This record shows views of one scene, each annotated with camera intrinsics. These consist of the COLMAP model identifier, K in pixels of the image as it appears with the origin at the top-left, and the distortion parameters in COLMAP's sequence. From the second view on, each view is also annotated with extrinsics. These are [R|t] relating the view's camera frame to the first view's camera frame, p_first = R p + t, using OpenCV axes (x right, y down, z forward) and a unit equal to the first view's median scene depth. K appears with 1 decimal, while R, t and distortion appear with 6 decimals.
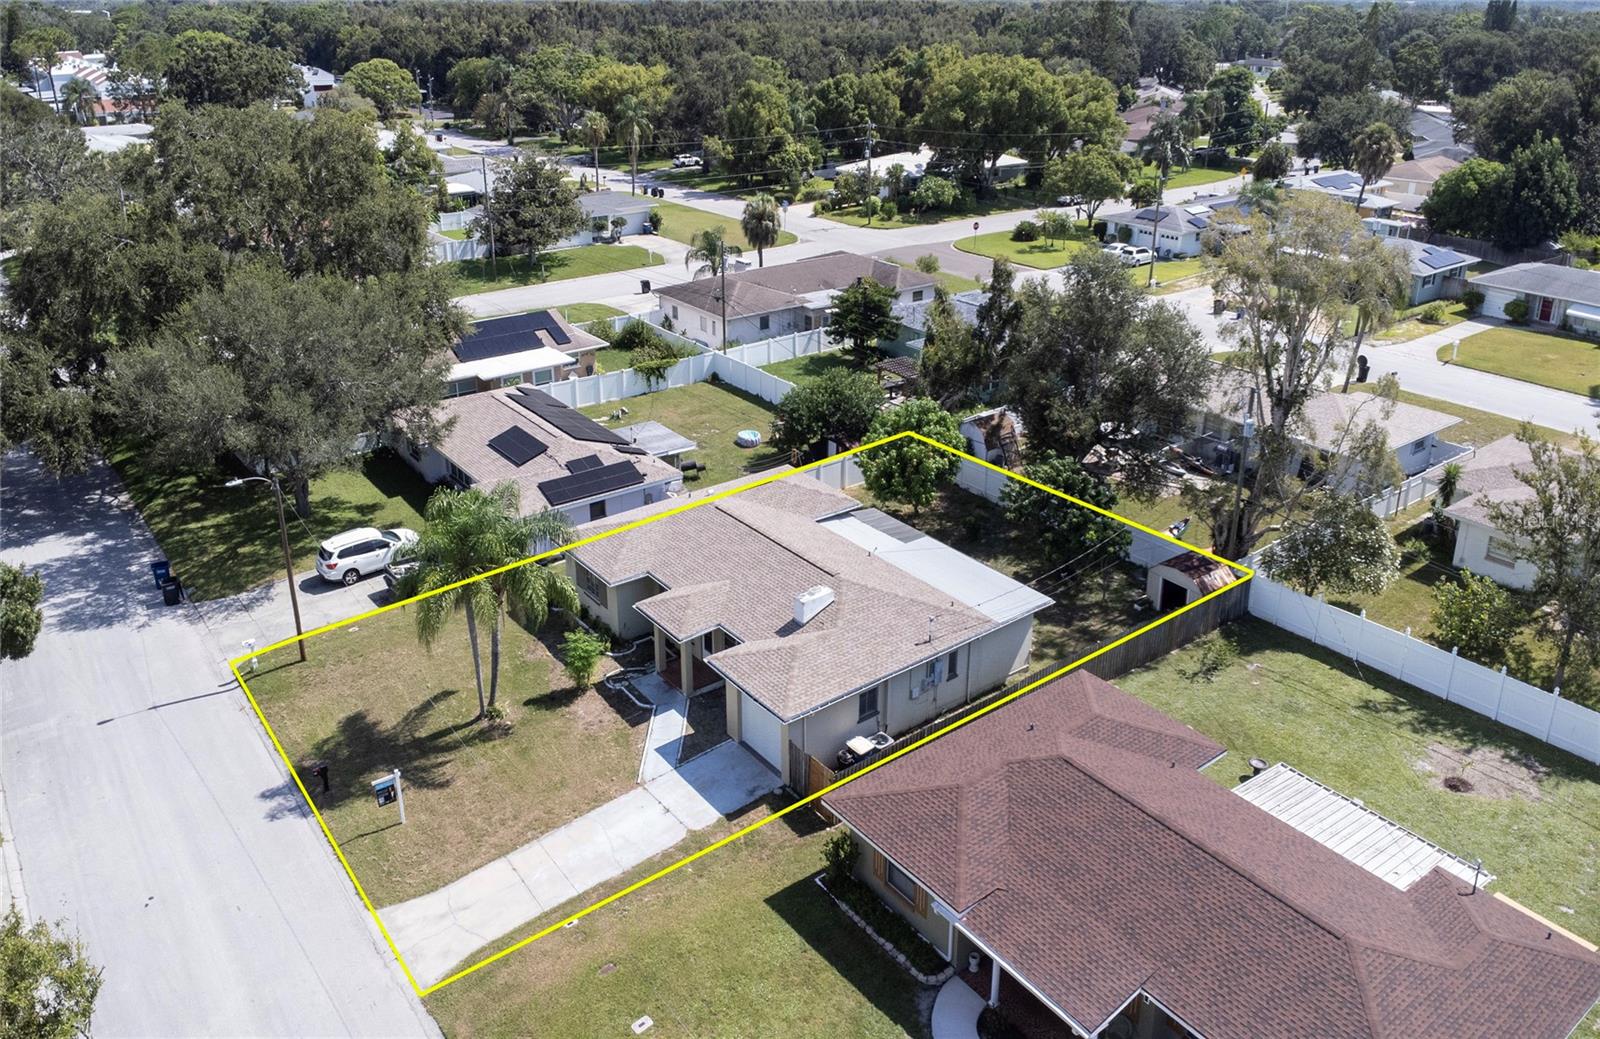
lens RADIAL K [[1169.7, 0, 807.6], [0, 1169.7, 515.7], [0, 0, 1]] dist [0.030175, -0.023151]
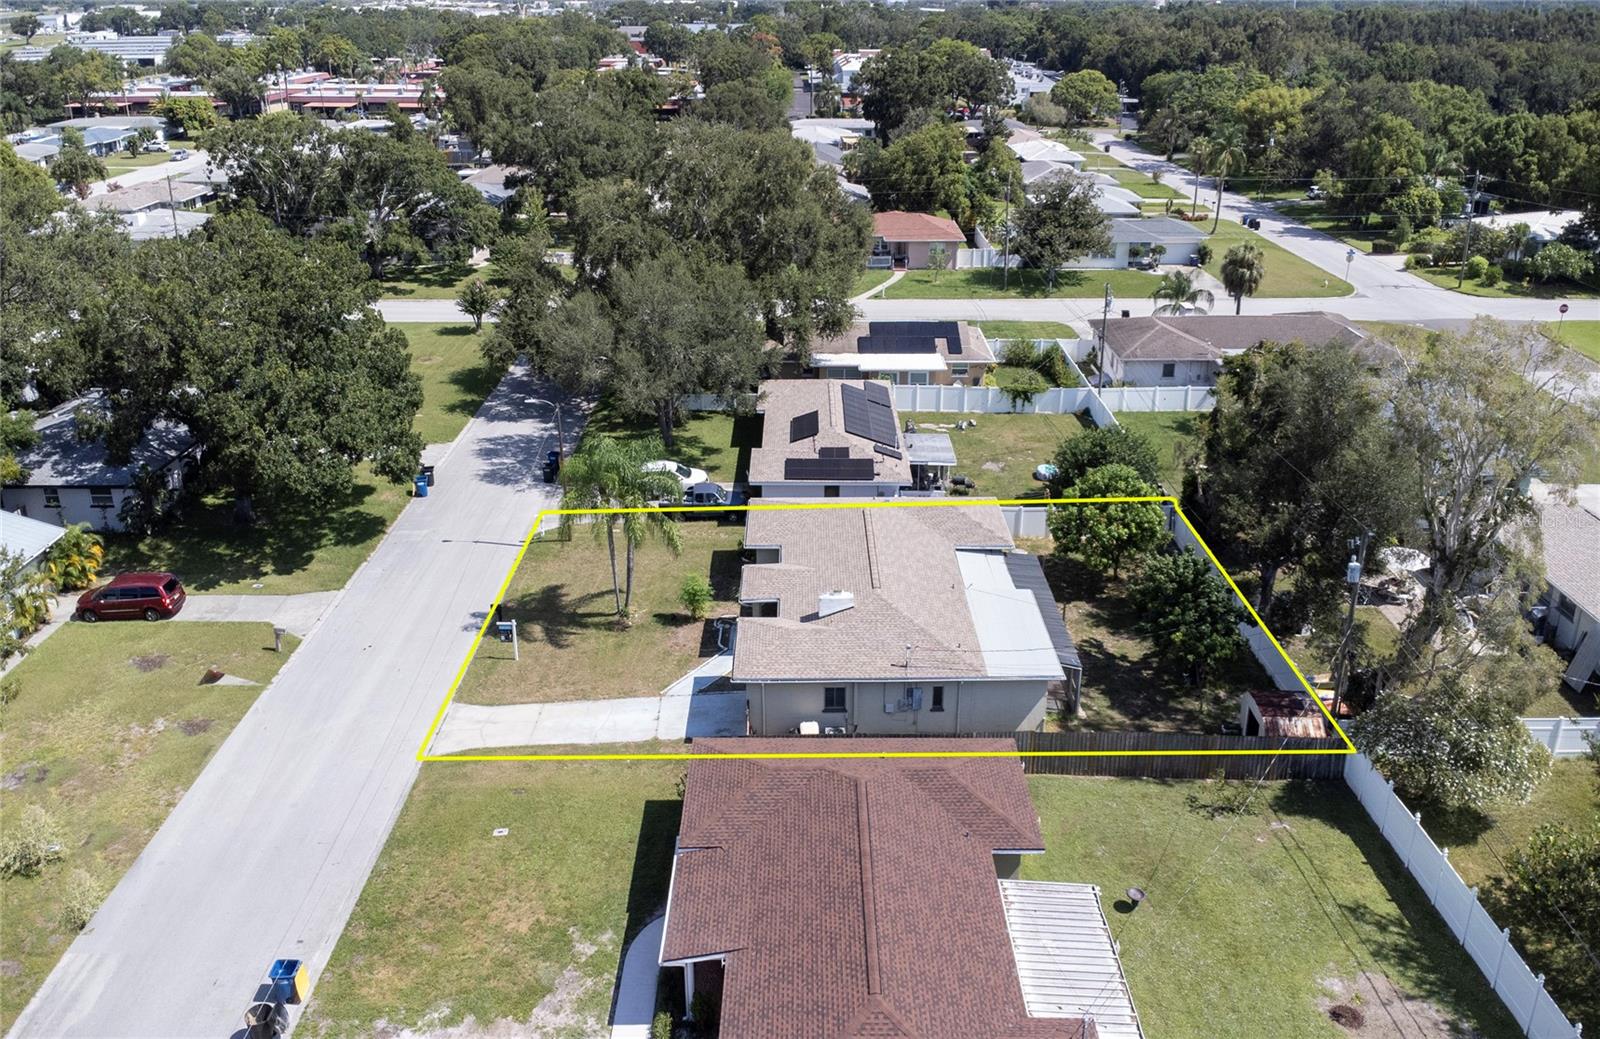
lens RADIAL K [[1169.7, 0, 771.8], [0, 1169.7, 518.7], [0, 0, 1]] dist [0.030175, -0.023151]
pose [[0.786250, 0.256568, -0.562125, 0.407940], [-0.254599, 0.963425, 0.083622, -0.059174], [0.563019, 0.077369, 0.822814, 0.013432]]
